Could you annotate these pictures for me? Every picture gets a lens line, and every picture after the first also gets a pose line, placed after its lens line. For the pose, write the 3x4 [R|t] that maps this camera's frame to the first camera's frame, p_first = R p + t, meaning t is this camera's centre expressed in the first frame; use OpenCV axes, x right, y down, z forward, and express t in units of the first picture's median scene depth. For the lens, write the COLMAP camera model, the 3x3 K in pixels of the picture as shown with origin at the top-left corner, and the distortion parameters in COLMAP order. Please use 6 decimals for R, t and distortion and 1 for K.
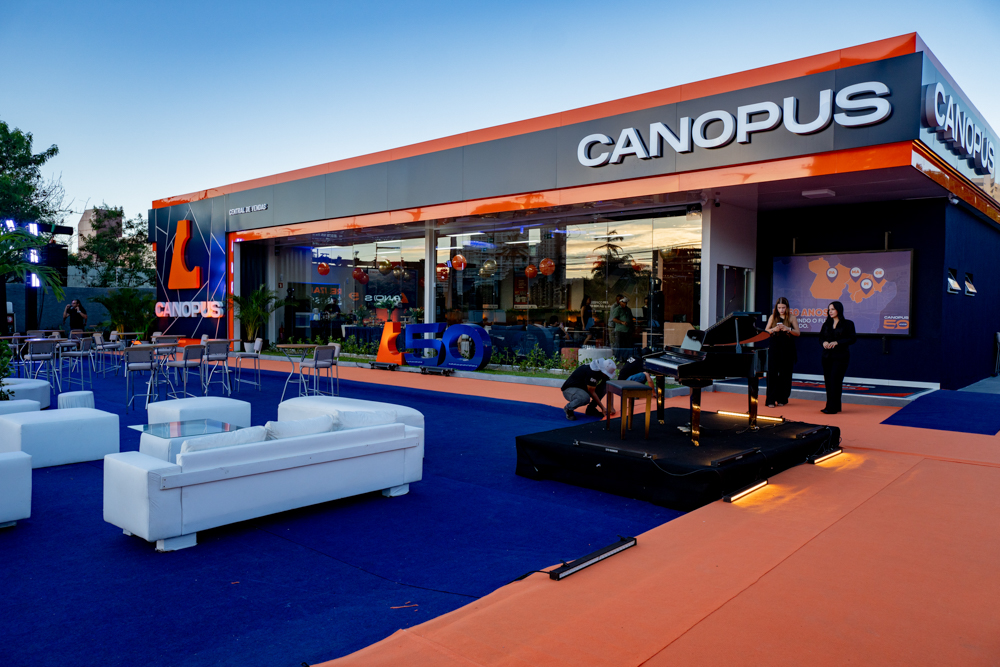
lens RADIAL K [[731.0, 0, 491.2], [0, 731.0, 330.2], [0, 0, 1]] dist [0.003202, 0.021994]
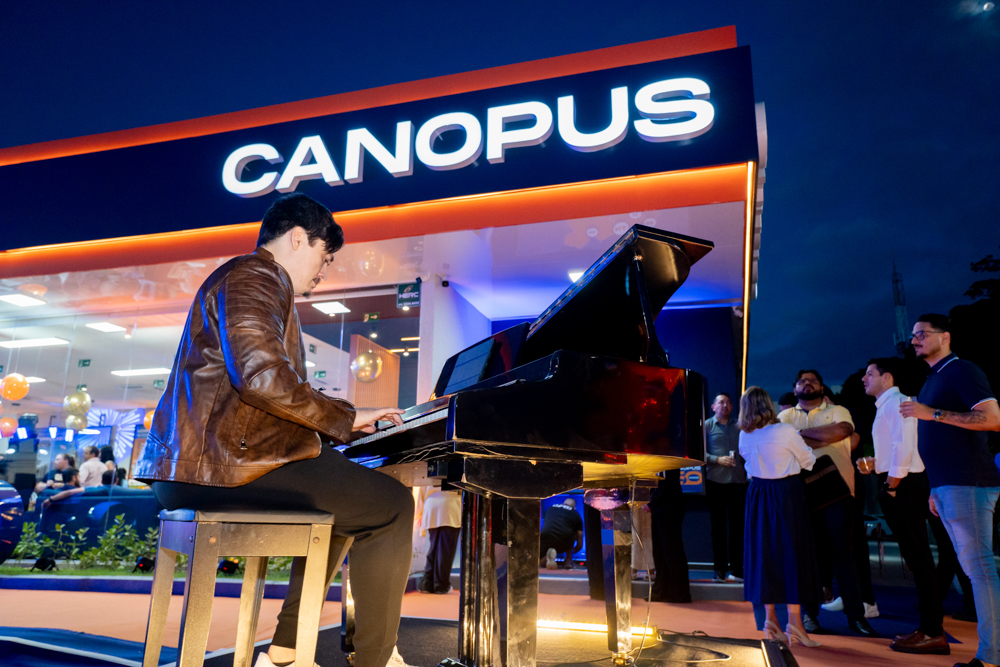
lens RADIAL K [[731.0, 0, 500.1], [0, 731.0, 332.3], [0, 0, 1]] dist [0.003202, 0.021994]
pose [[0.905392, 0.105739, 0.411199, 0.093970], [0.012395, 0.961496, -0.274540, 0.049398], [-0.424395, 0.253663, 0.869220, 0.438678]]
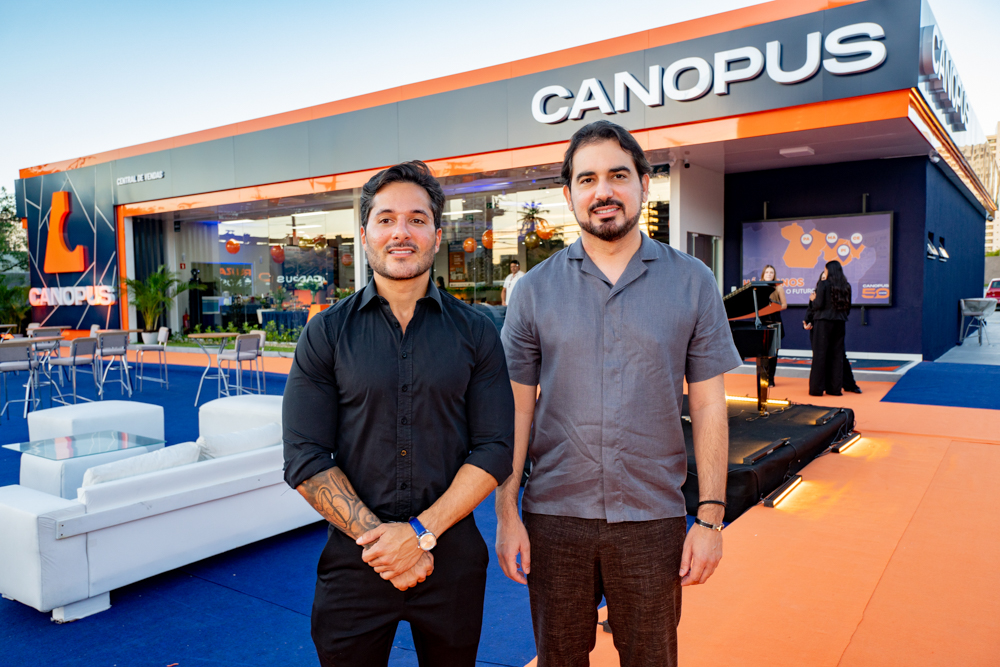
lens RADIAL K [[776.7, 0, 496.9], [0, 776.7, 332.4], [0, 0, 1]] dist [0.016714, 0.030337]
pose [[0.993836, -0.028862, 0.107036, -0.034137], [0.025875, 0.999239, 0.029193, 0.000276], [-0.107797, -0.026244, 0.993827, 0.066386]]
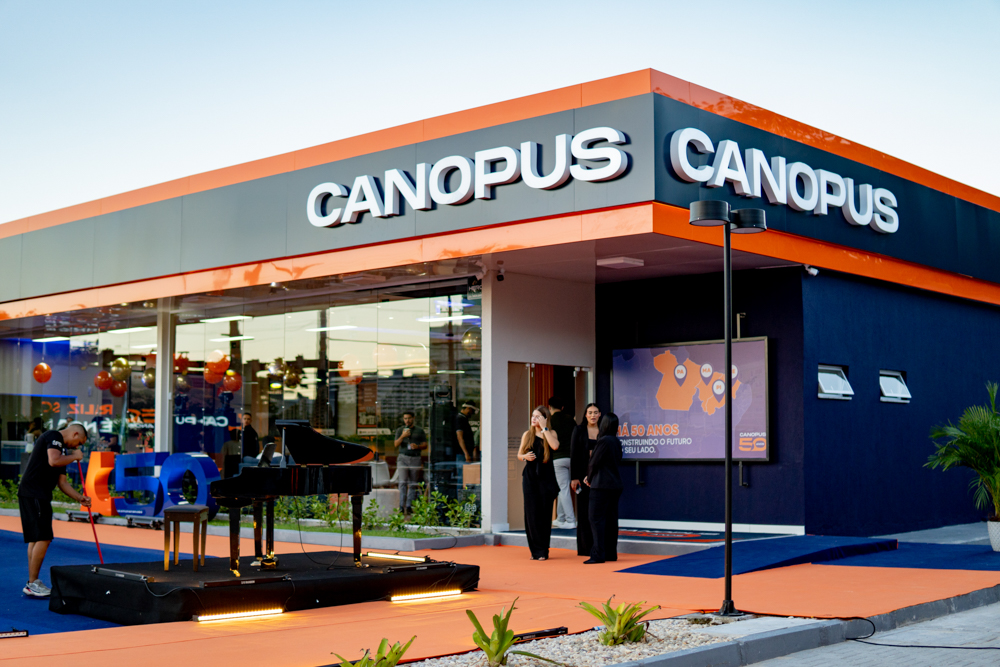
lens RADIAL K [[1342.6, 0, 494.0], [0, 1342.6, 300.5], [0, 0, 1]] dist [-0.196153, 0.000000]
pose [[0.999709, -0.011903, -0.021003, 0.340940], [0.008947, 0.990725, -0.135586, 0.026726], [0.022422, 0.135359, 0.990543, -0.292885]]
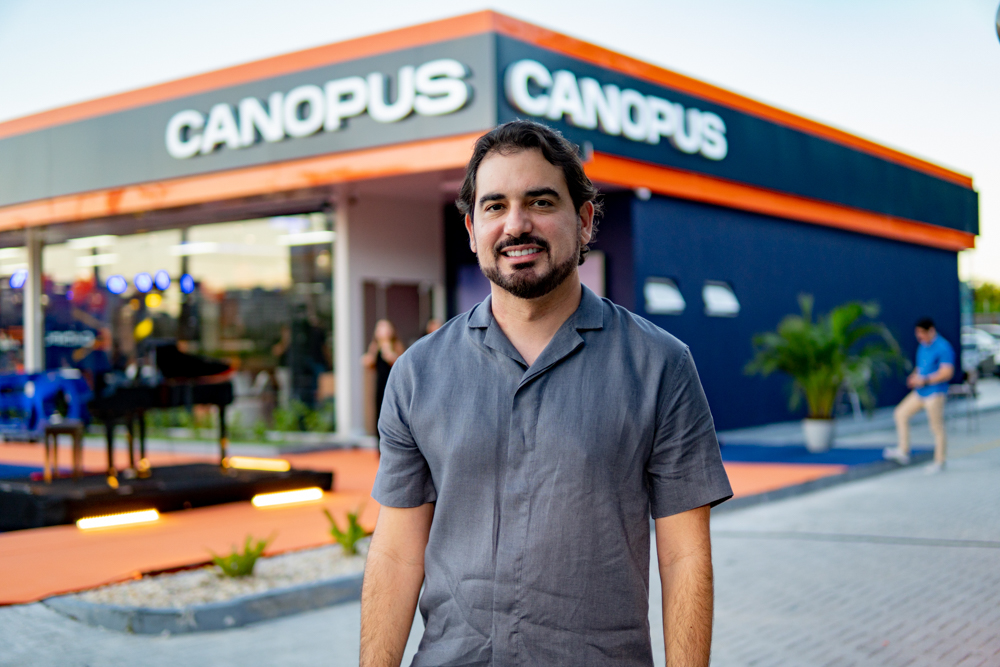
lens RADIAL K [[1342.6, 0, 505.6], [0, 1342.6, 327.0], [0, 0, 1]] dist [-0.196153, 0.000000]
pose [[0.995725, -0.027179, 0.088280, 0.351940], [0.031278, 0.998480, -0.045387, 0.025712], [-0.086912, 0.047954, 0.995061, -0.388061]]
